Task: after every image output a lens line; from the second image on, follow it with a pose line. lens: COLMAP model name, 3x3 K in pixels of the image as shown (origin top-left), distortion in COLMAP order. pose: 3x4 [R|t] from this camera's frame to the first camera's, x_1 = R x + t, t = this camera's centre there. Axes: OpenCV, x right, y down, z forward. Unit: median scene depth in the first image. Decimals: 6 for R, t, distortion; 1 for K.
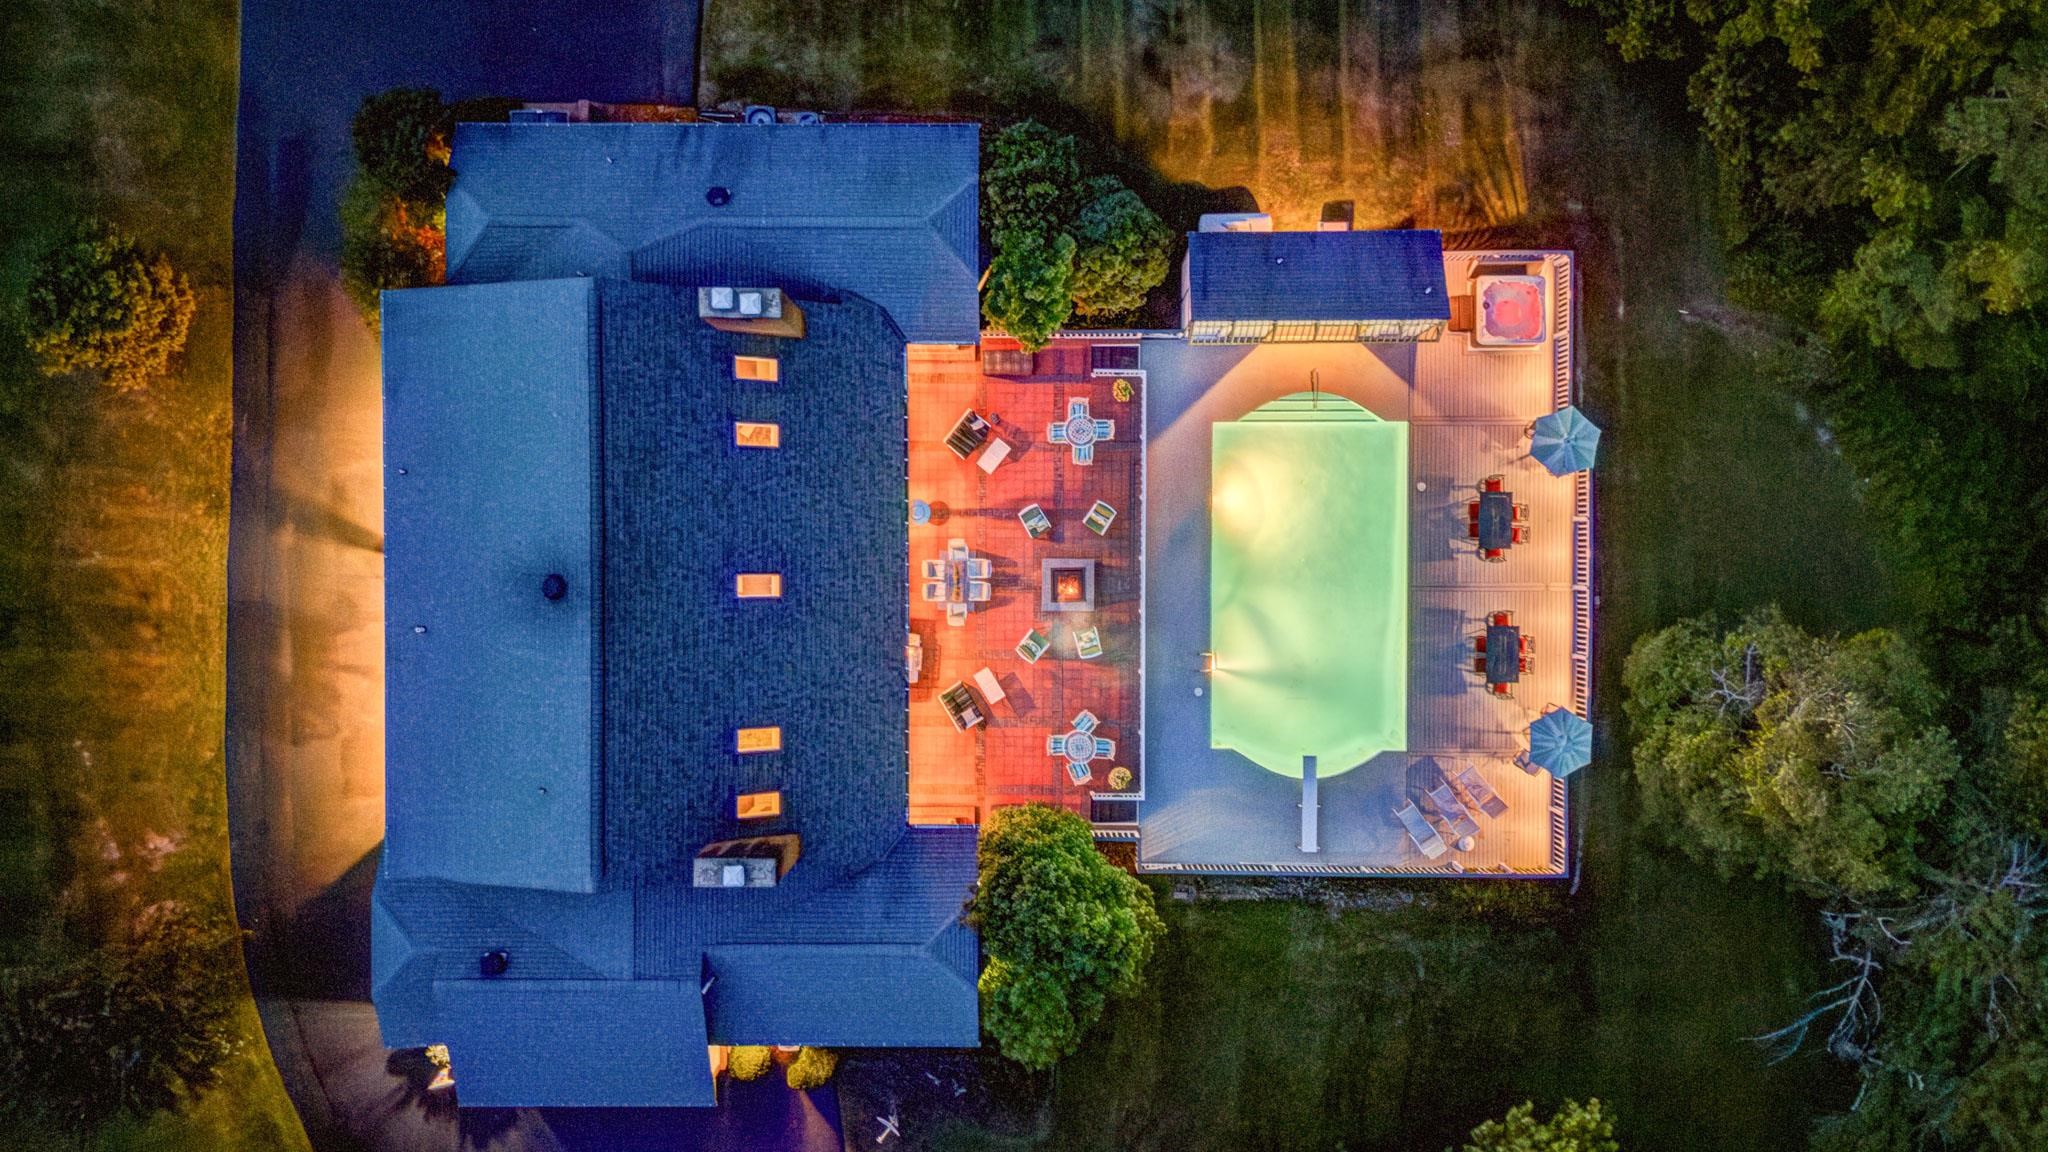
lens RADIAL K [[1545.2, 0, 1019.1], [0, 1545.2, 572.0], [0, 0, 1]] dist [0.071481, -0.094023]
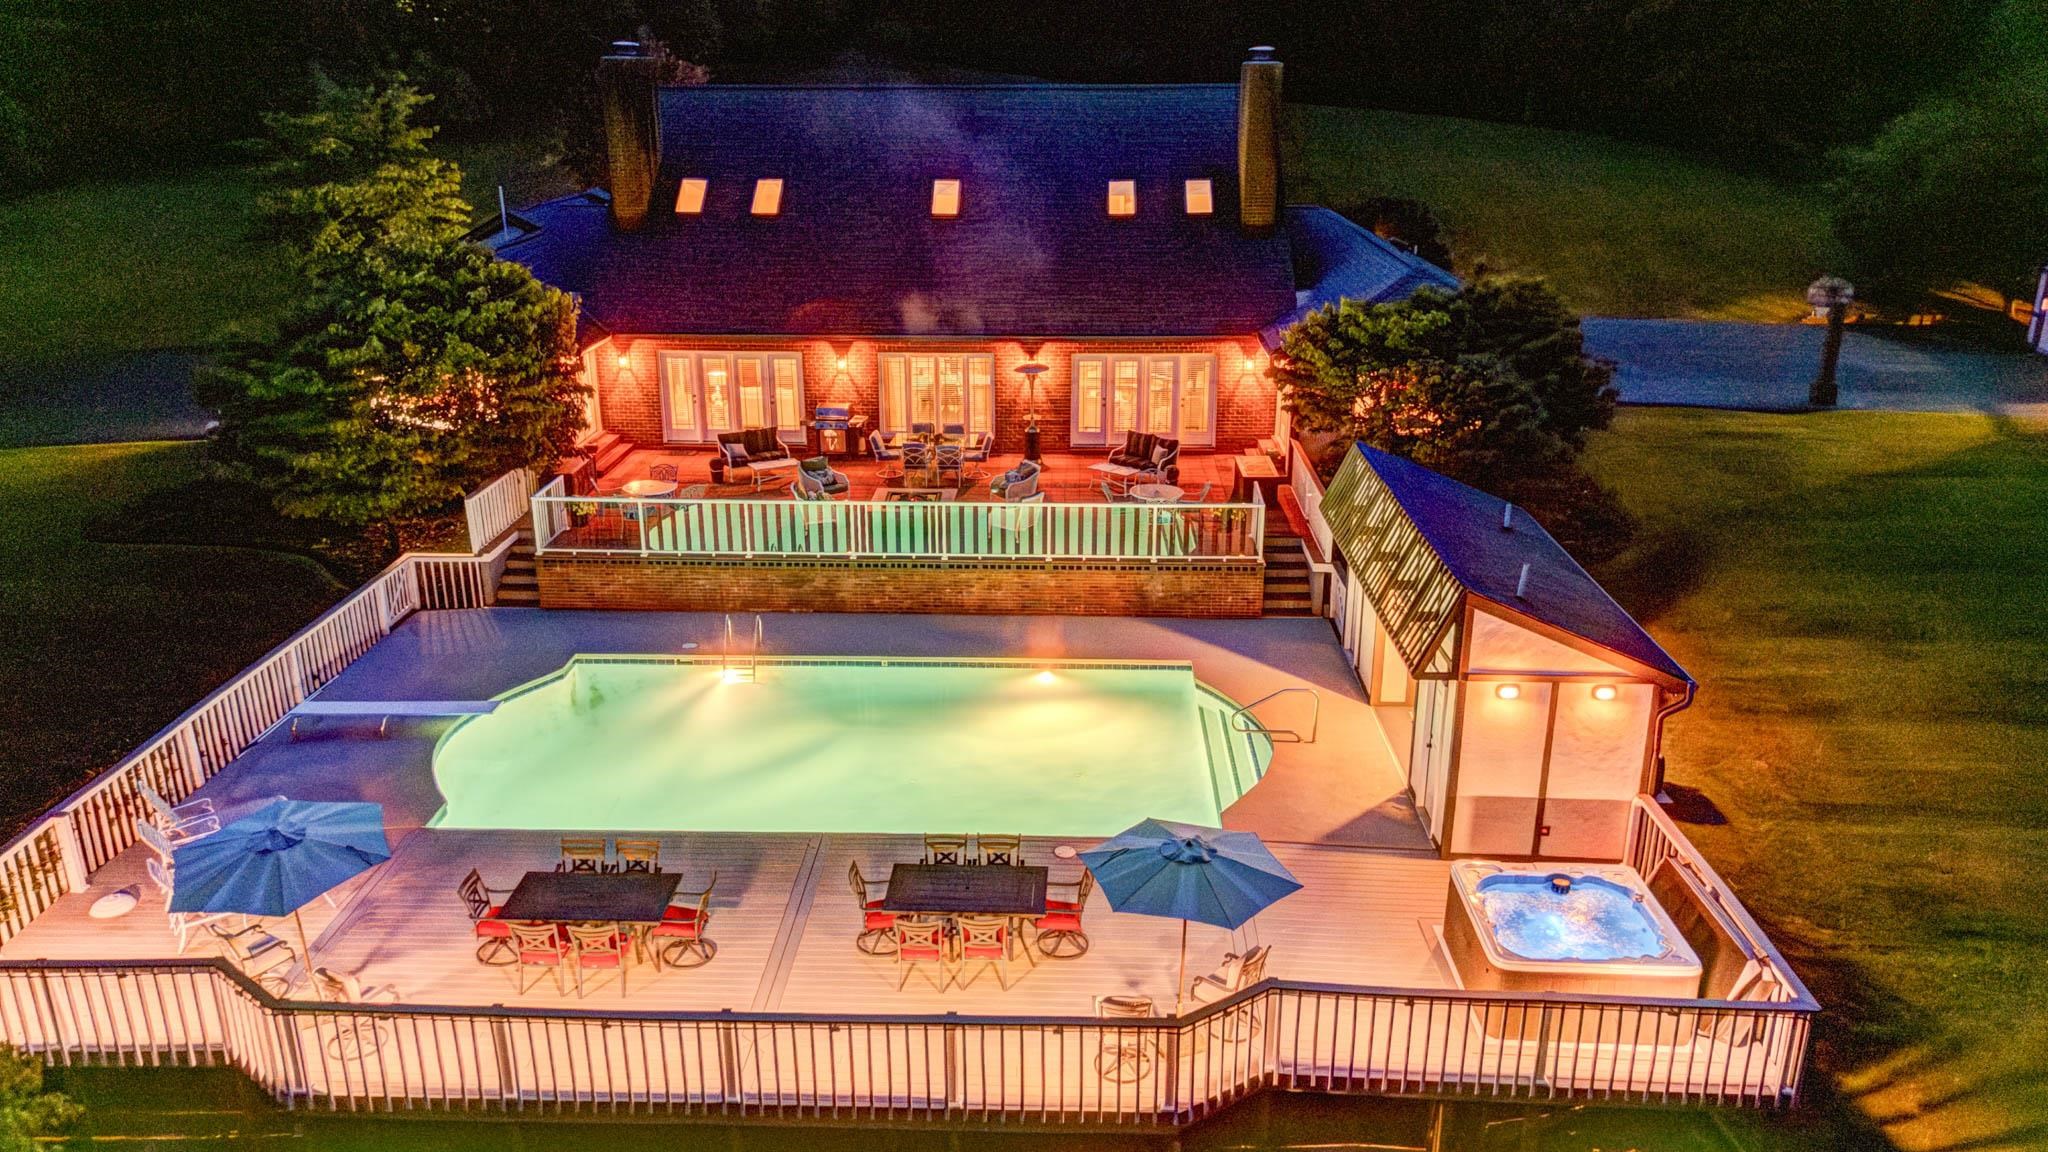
lens RADIAL K [[1545.2, 0, 1019.1], [0, 1545.2, 572.0], [0, 0, 1]] dist [0.071481, -0.094023]
pose [[-0.034066, 0.305857, -0.951468, 0.634855], [-0.999361, -0.020691, 0.029130, -0.054412], [-0.010777, 0.951852, 0.306367, 0.830523]]
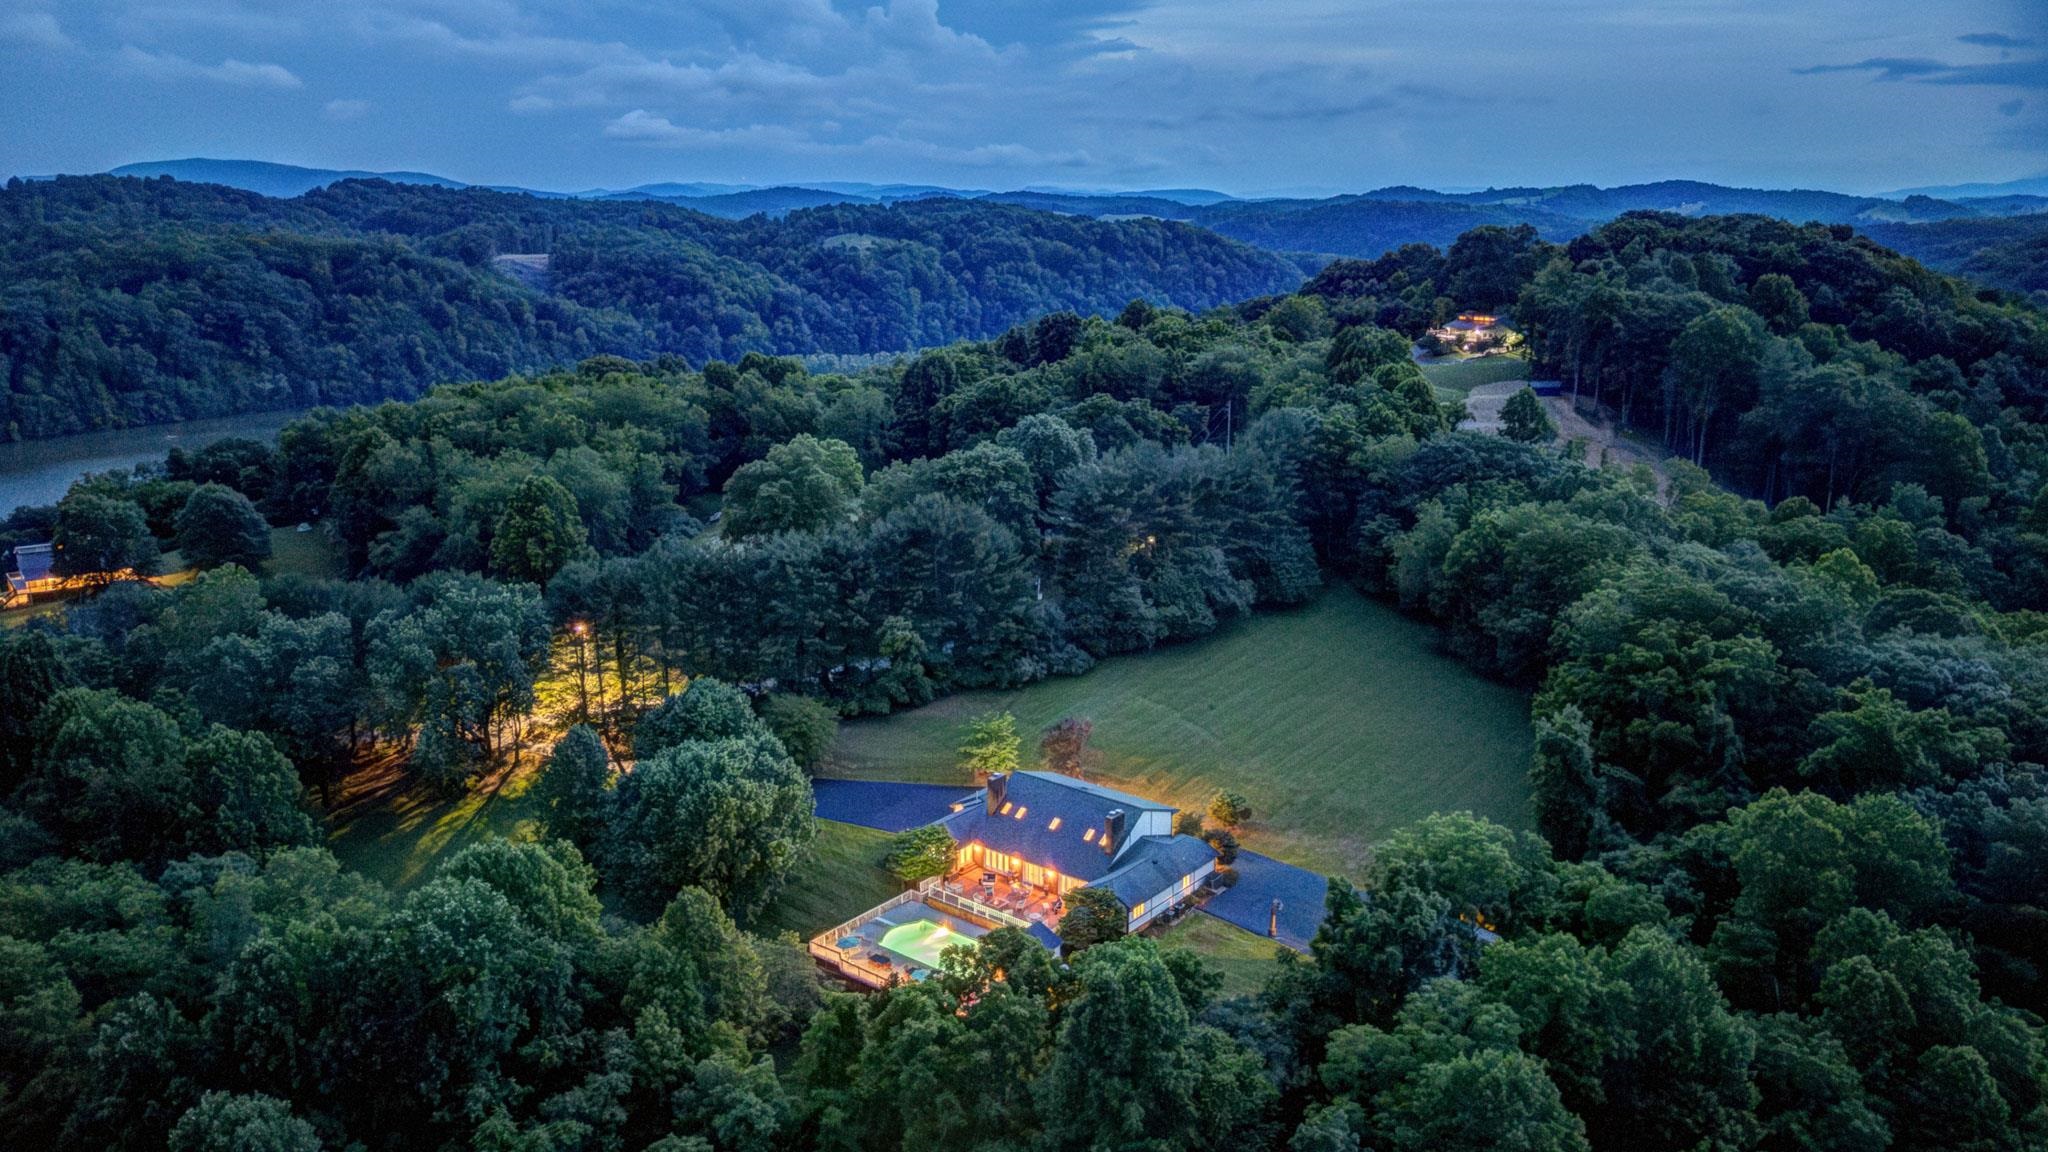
lens RADIAL K [[1545.2, 0, 1019.1], [0, 1545.2, 572.0], [0, 0, 1]] dist [0.071481, -0.094023]
pose [[-0.617436, 0.176657, -0.766528, 2.225819], [-0.786408, -0.161330, 0.596268, -1.735276], [-0.018329, 0.970961, 0.238535, -0.361069]]
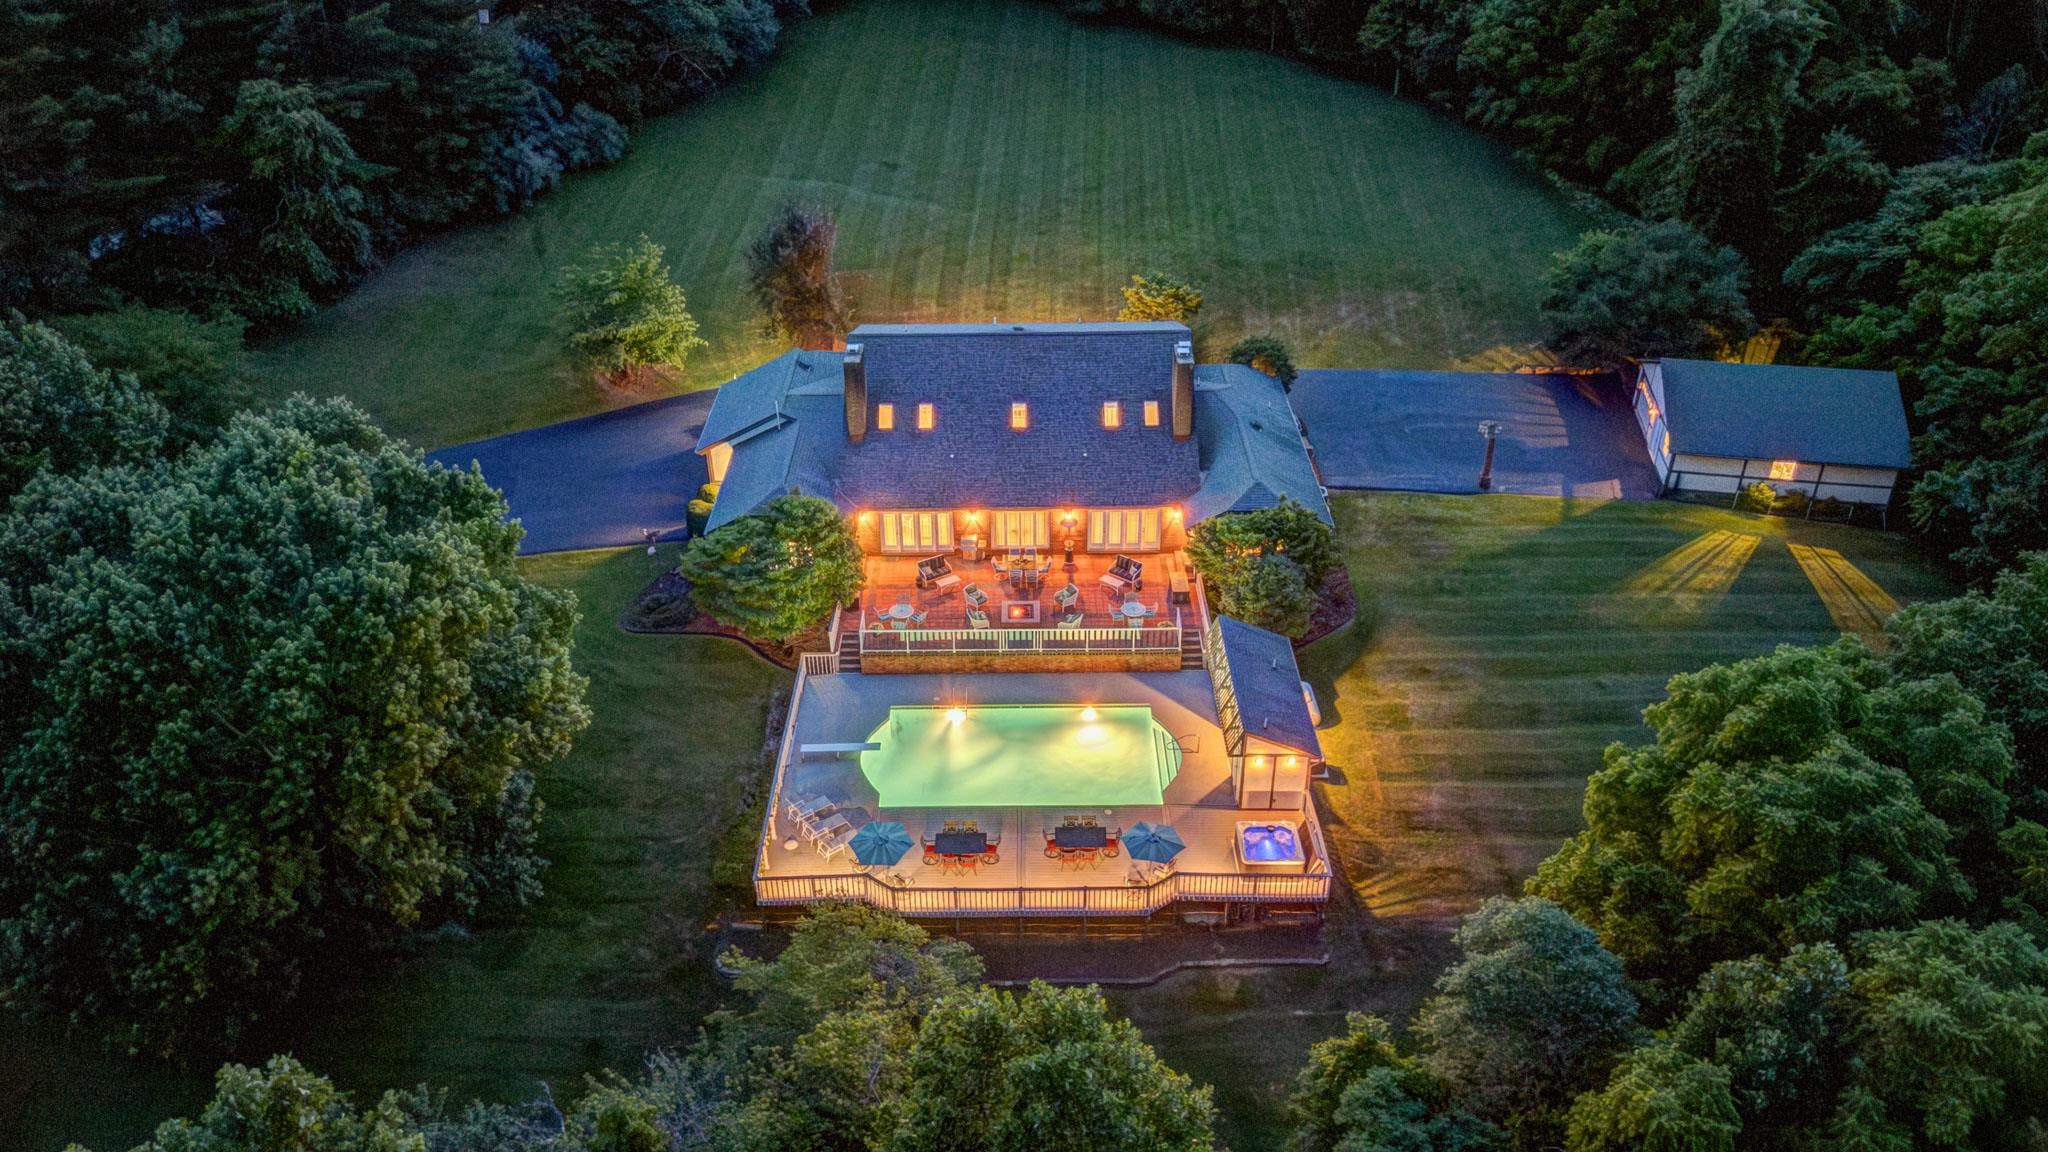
lens RADIAL K [[1545.2, 0, 1019.1], [0, 1545.2, 572.0], [0, 0, 1]] dist [0.071481, -0.094023]
pose [[0.008517, 0.507169, -0.861805, 1.184405], [-0.999951, 0.000056, -0.009849, 0.022624], [-0.004947, 0.861847, 0.507144, 0.275650]]
